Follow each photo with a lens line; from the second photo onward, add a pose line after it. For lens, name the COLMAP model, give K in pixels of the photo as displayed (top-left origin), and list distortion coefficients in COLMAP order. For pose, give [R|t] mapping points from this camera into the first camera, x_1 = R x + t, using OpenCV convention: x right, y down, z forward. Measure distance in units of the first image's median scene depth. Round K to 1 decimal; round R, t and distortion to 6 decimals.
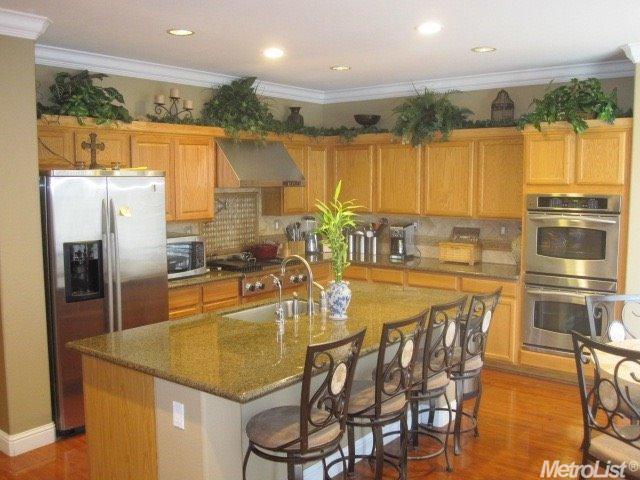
lens RADIAL K [[616.9, 0, 320.0], [0, 616.9, 240.0], [0, 0, 1]] dist [-0.080610, 0.007722]
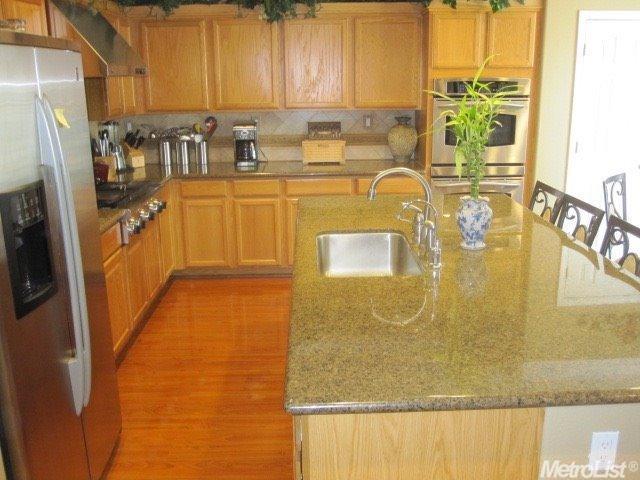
lens RADIAL K [[616.9, 0, 320.0], [0, 616.9, 240.0], [0, 0, 1]] dist [-0.080610, 0.007722]
pose [[0.773682, -0.175192, 0.608871, -0.352008], [0.073222, 0.979295, 0.188733, -0.022510], [-0.629328, -0.101437, 0.770491, 0.344115]]
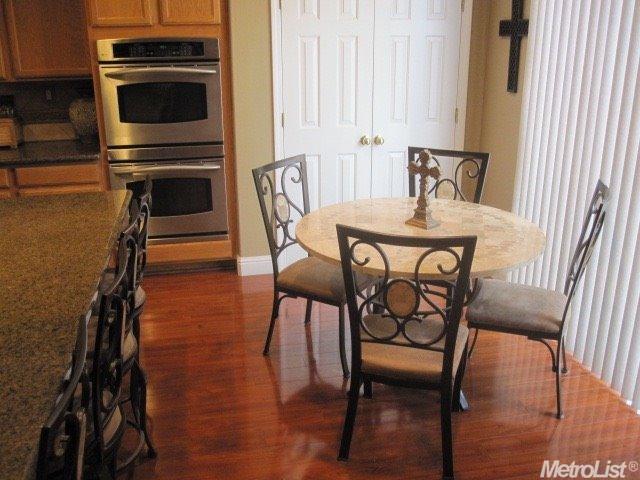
lens RADIAL K [[616.9, 0, 320.0], [0, 616.9, 240.0], [0, 0, 1]] dist [-0.080610, 0.007722]
pose [[0.639798, -0.249019, 0.727082, -0.066602], [0.077691, 0.962162, 0.261167, -0.012854], [-0.764606, -0.110606, 0.634936, 0.282083]]
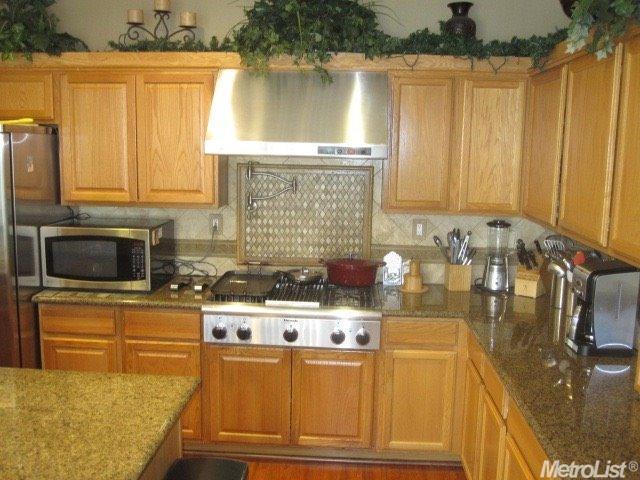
lens RADIAL K [[616.9, 0, 320.0], [0, 616.9, 240.0], [0, 0, 1]] dist [-0.080610, 0.007722]
pose [[0.592898, 0.129265, -0.794835, 0.375754], [-0.101422, 0.991159, 0.085538, -0.062225], [0.798865, 0.029898, 0.600767, 0.714388]]
